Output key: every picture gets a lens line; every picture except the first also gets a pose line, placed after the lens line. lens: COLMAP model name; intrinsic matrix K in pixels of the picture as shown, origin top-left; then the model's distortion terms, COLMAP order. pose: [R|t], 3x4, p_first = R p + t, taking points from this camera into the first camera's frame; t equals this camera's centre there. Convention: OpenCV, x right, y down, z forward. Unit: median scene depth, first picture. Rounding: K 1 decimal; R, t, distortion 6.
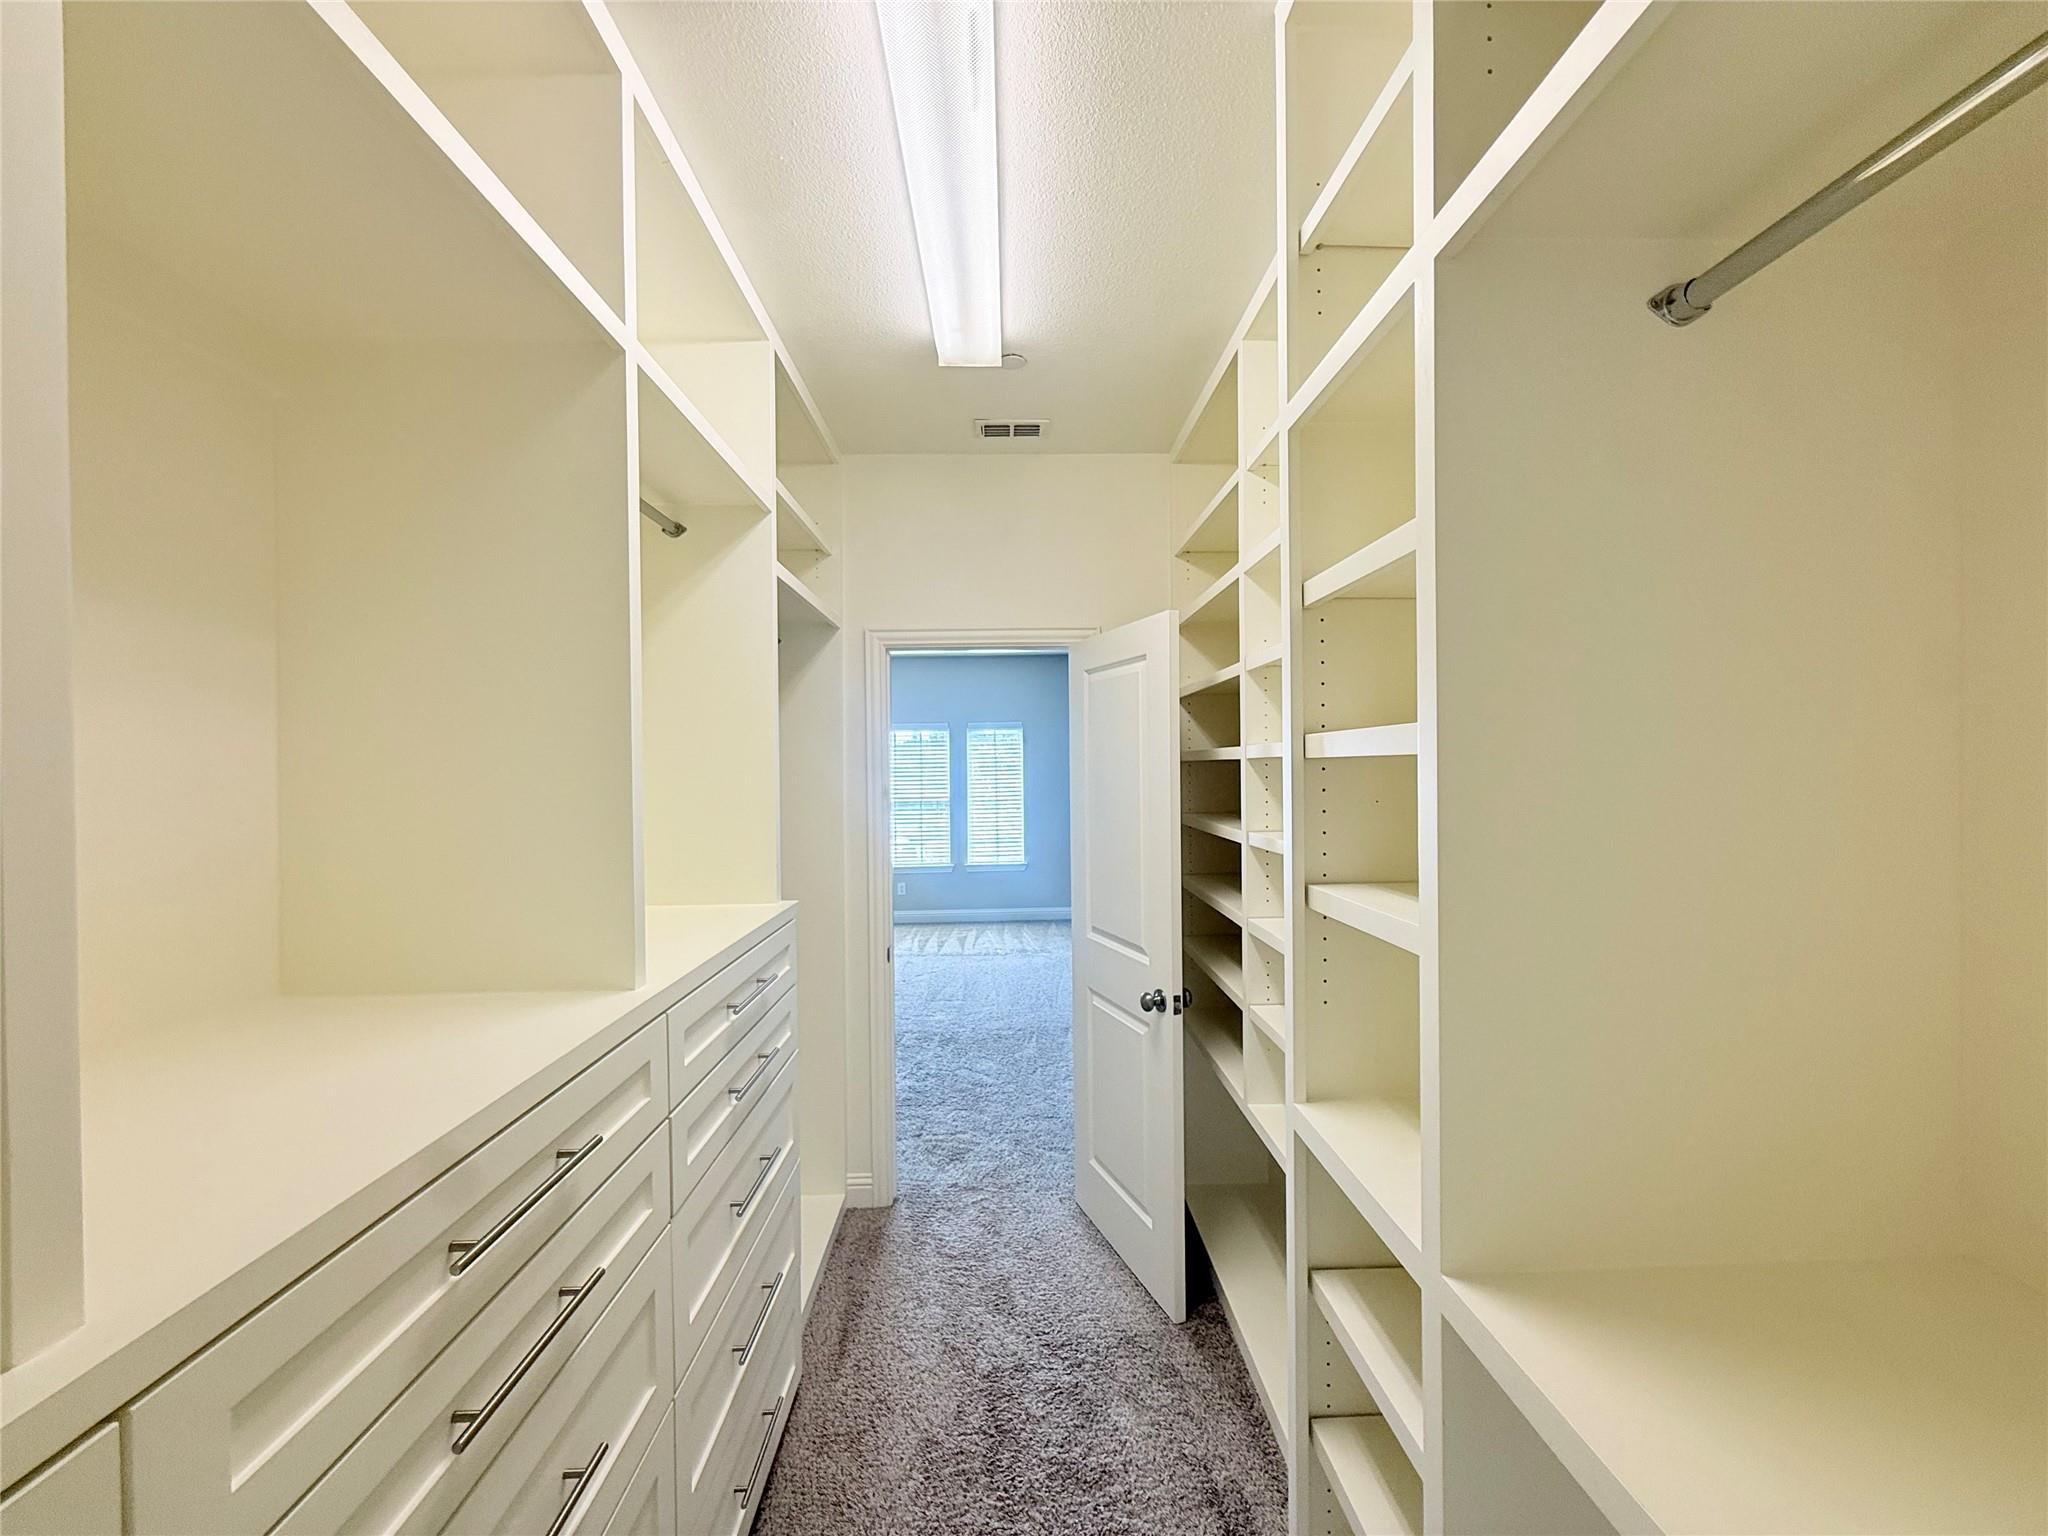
lens RADIAL K [[821.9, 0, 1027.8], [0, 821.9, 771.6], [0, 0, 1]] dist [0.001133, -0.000243]
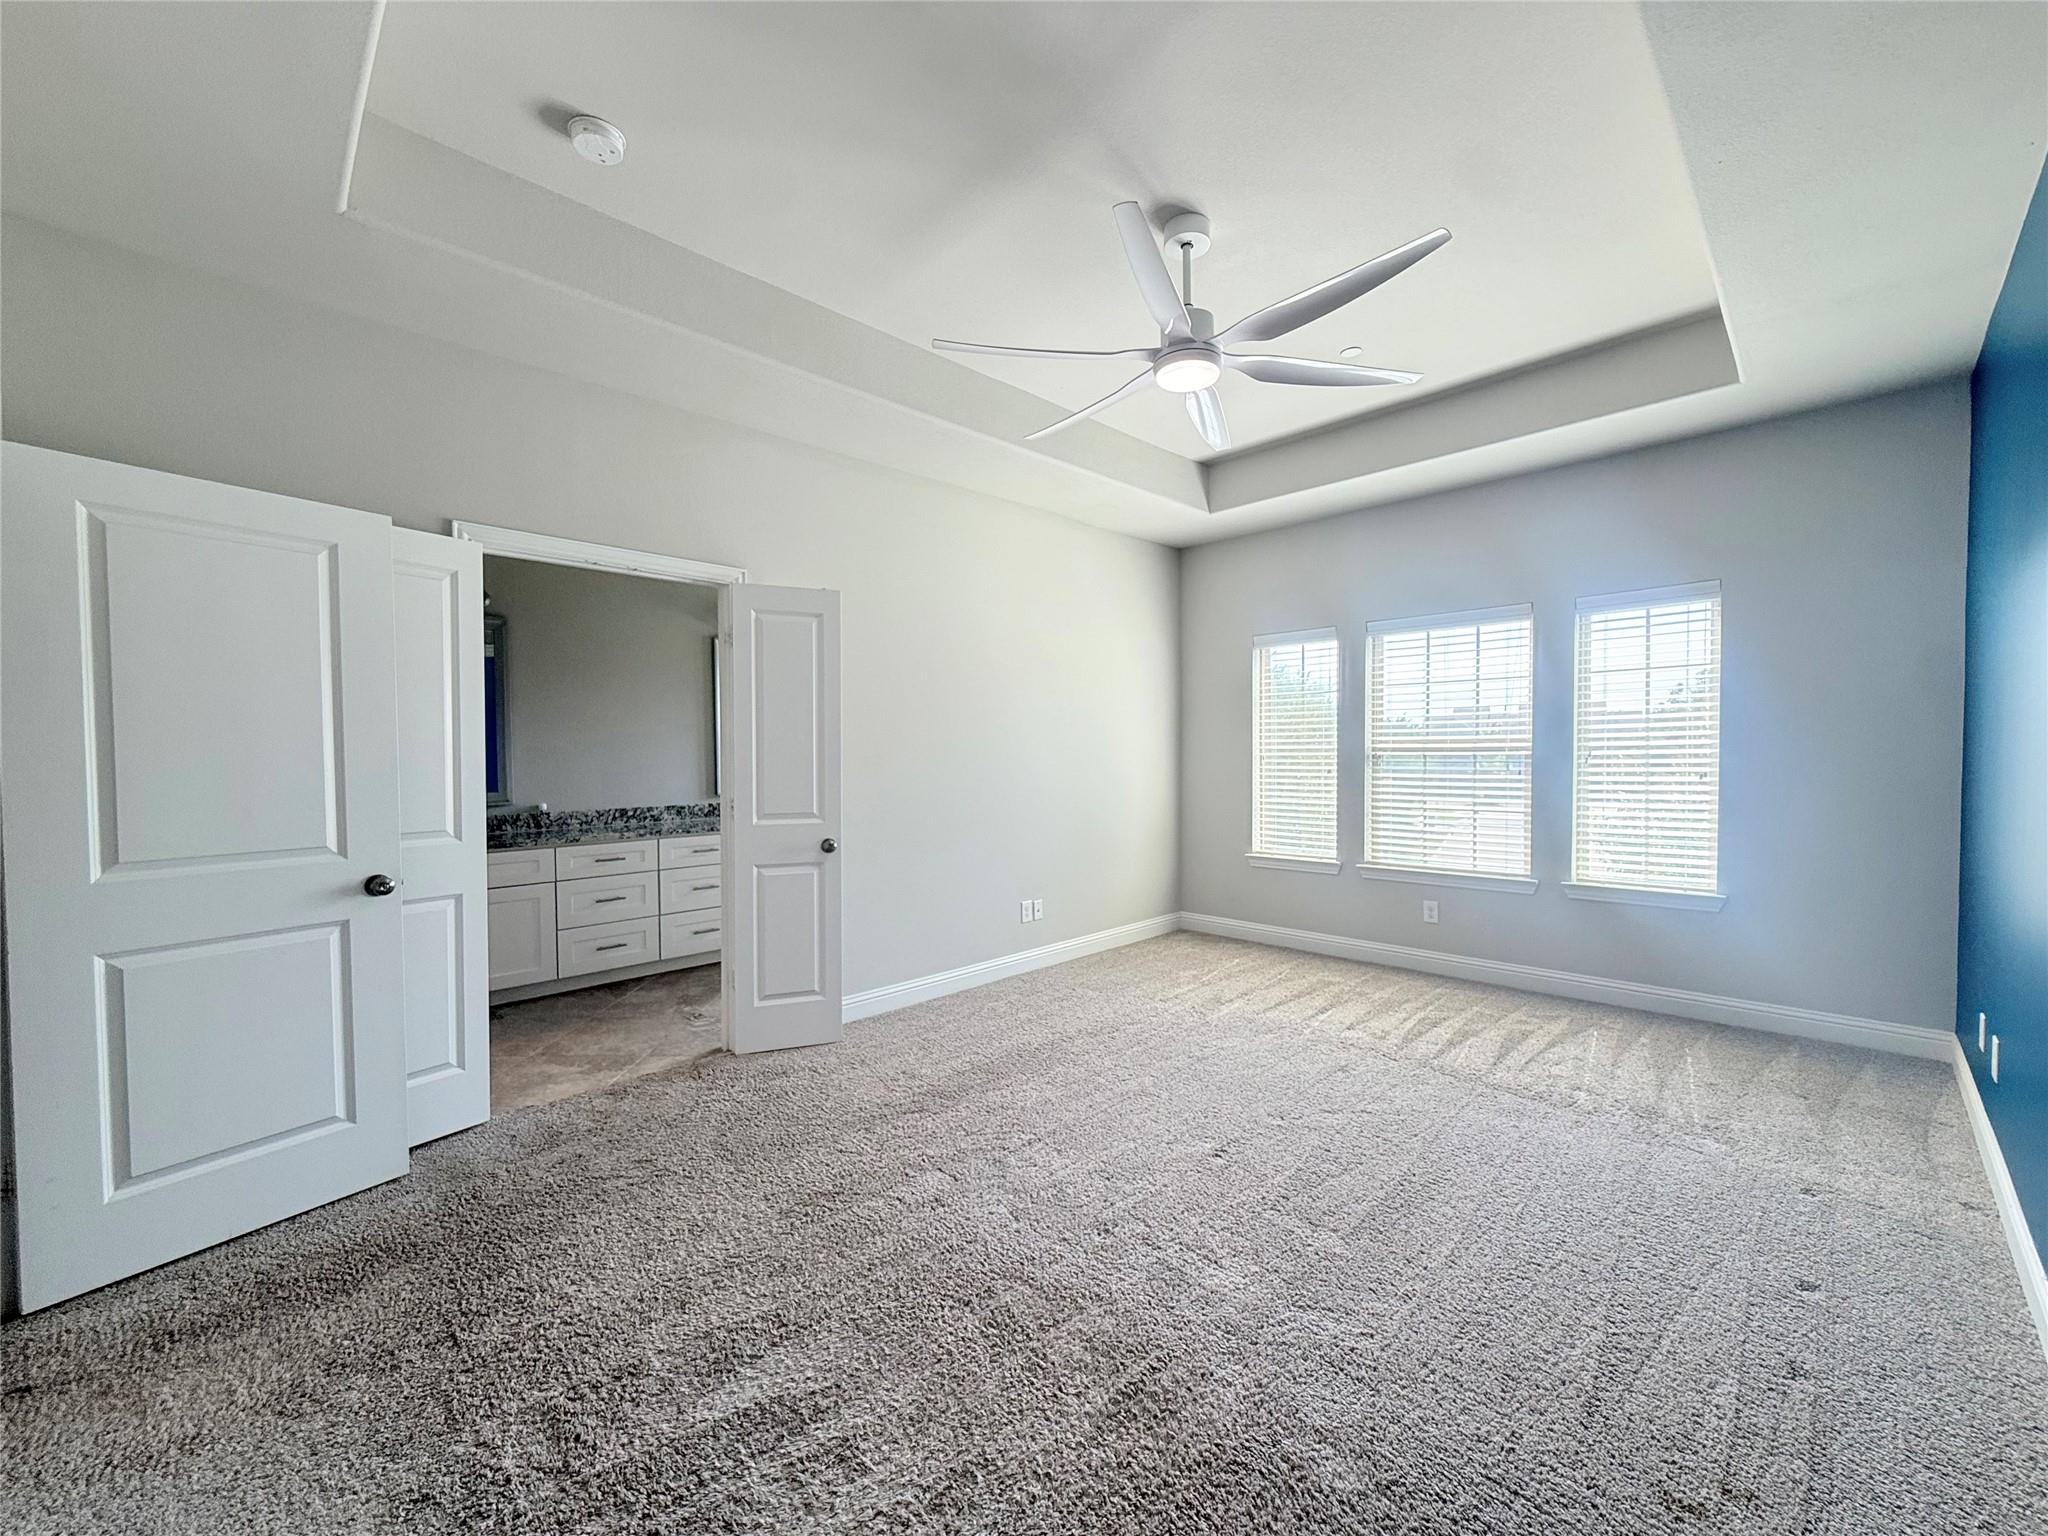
lens RADIAL K [[821.9, 0, 1020.3], [0, 821.9, 750.8], [0, 0, 1]] dist [0.001133, -0.000243]
pose [[0.675982, 0.011413, -0.736830, 0.068916], [-0.002860, 0.999913, 0.012864, 0.028361], [0.736913, -0.006589, 0.675956, 0.420892]]
